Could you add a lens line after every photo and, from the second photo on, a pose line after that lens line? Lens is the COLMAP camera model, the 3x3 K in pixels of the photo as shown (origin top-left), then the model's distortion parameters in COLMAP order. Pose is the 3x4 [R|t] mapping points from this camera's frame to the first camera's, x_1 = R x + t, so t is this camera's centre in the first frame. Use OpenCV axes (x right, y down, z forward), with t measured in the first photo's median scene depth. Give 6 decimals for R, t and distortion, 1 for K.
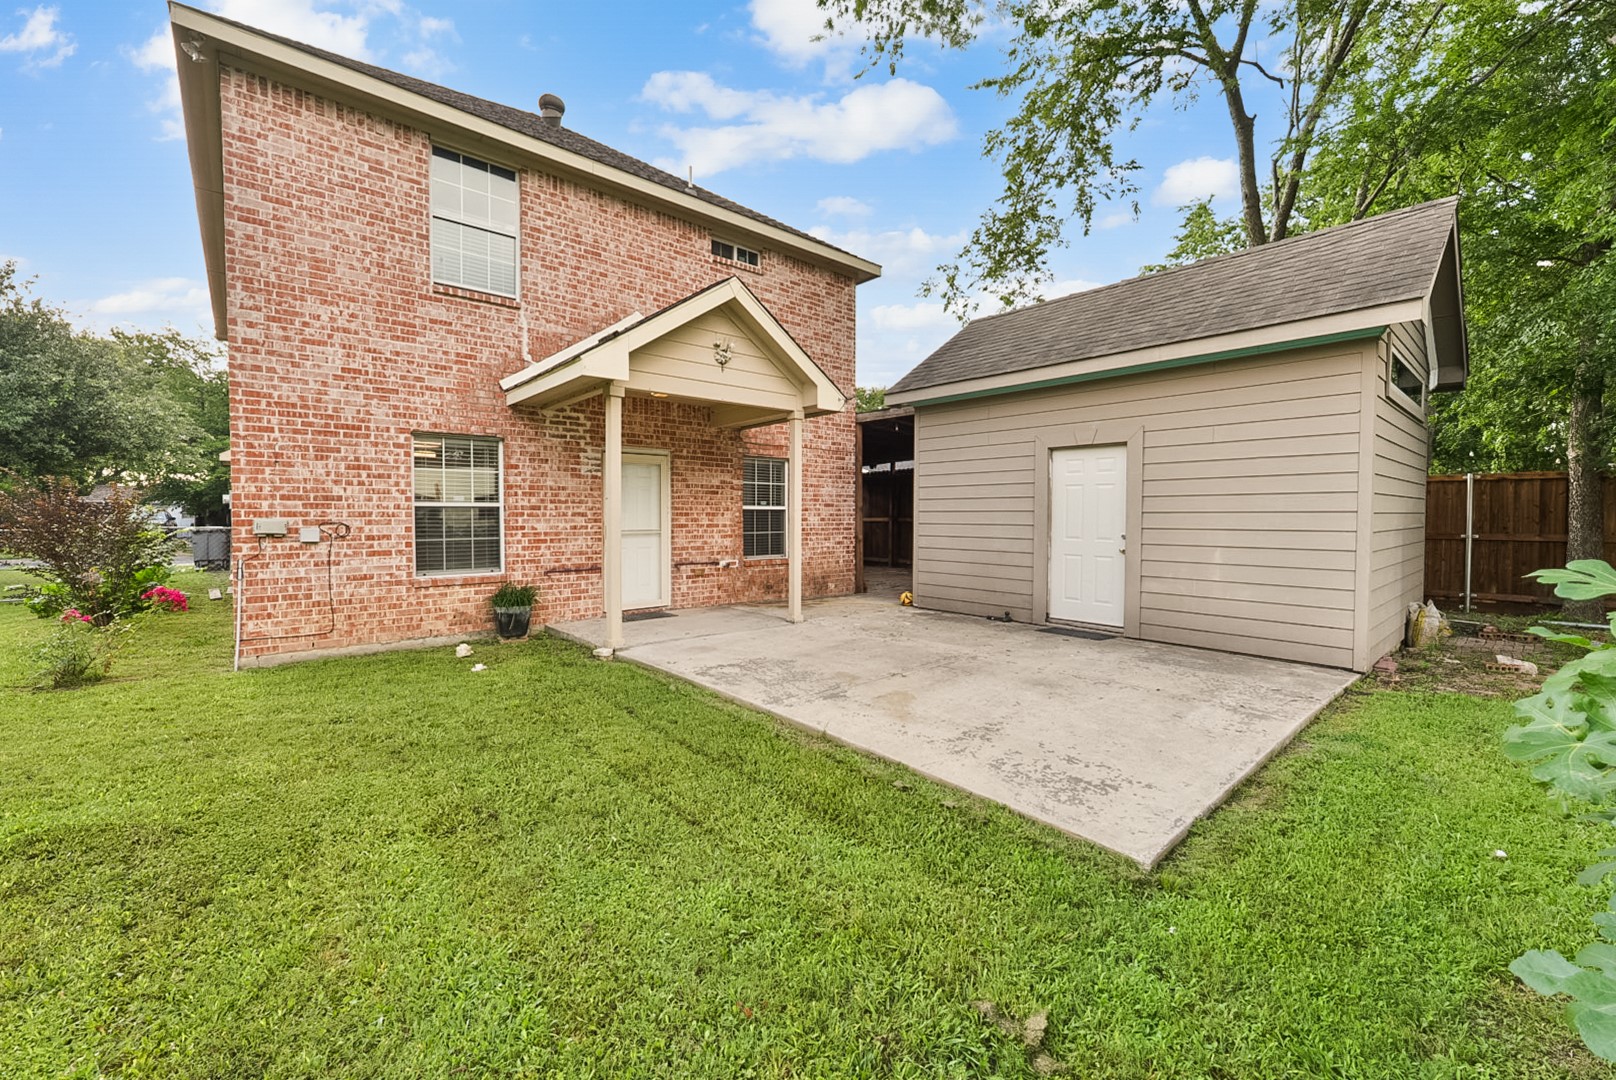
lens RADIAL K [[656.9, 0, 805.6], [0, 656.9, 505.5], [0, 0, 1]] dist [-0.021376, 0.000029]
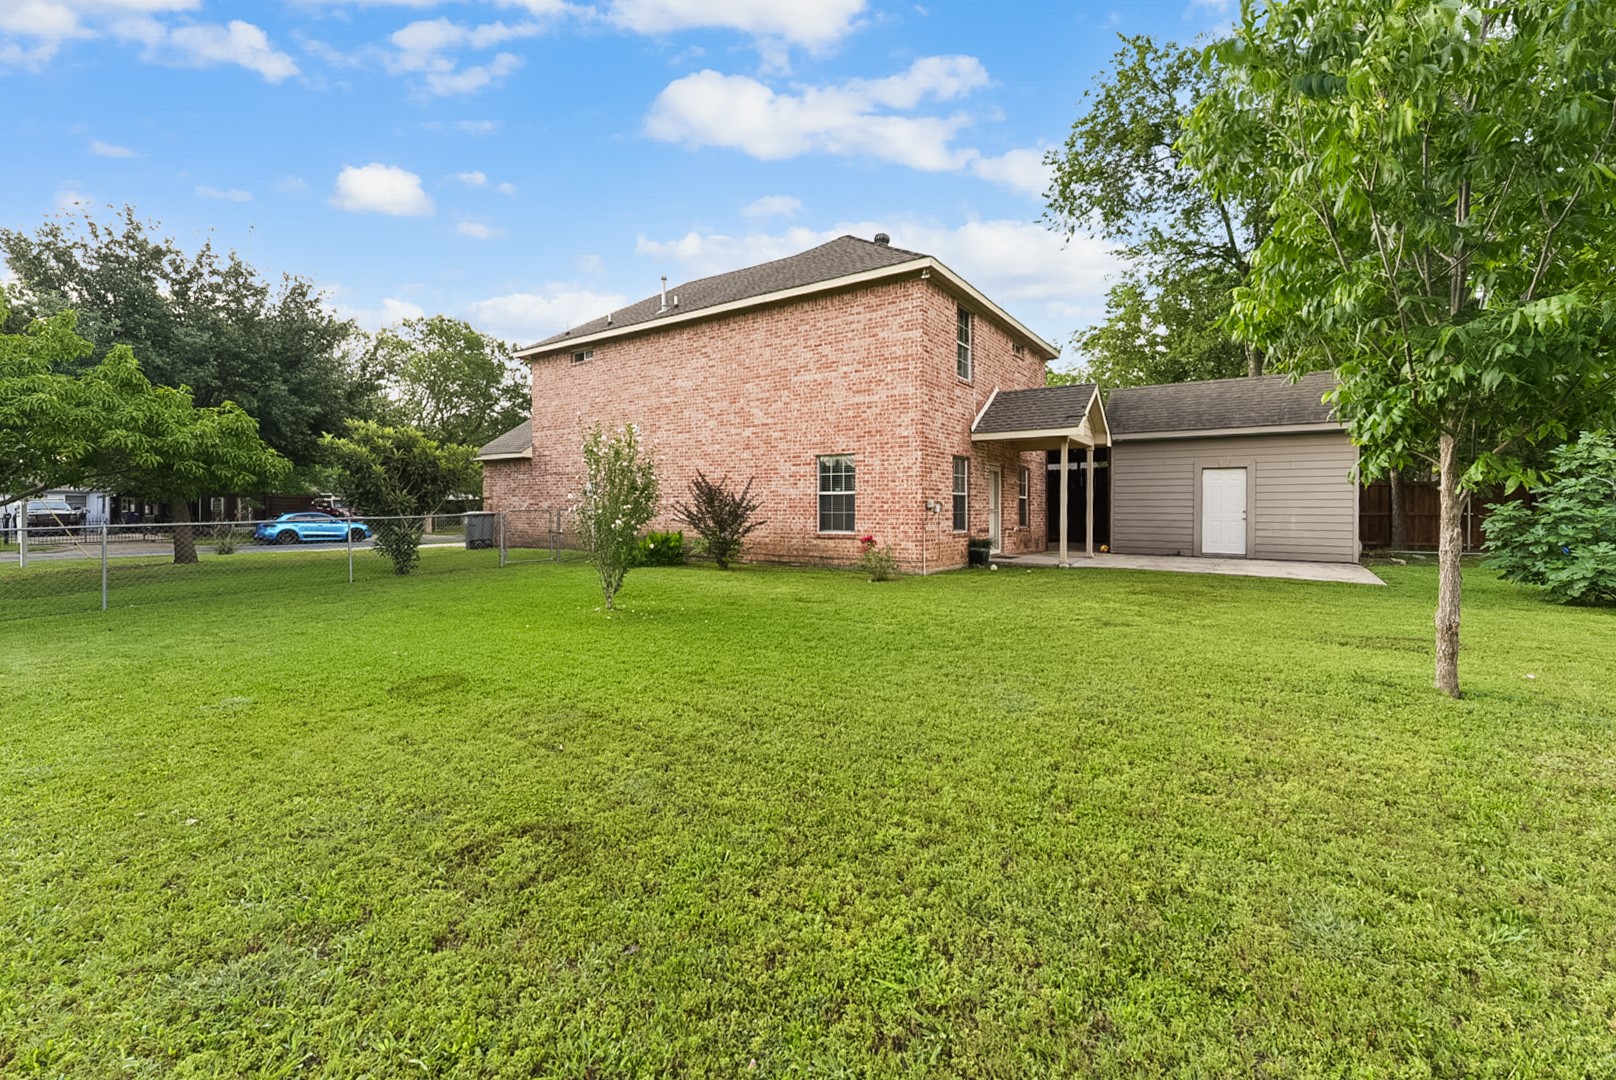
lens RADIAL K [[656.9, 0, 805.6], [0, 656.9, 505.5], [0, 0, 1]] dist [-0.021376, 0.000029]
pose [[0.982921, 0.002623, 0.184010, -1.201100], [-0.007376, 0.999656, 0.025152, -0.012032], [-0.183881, -0.026080, 0.982602, -0.755830]]
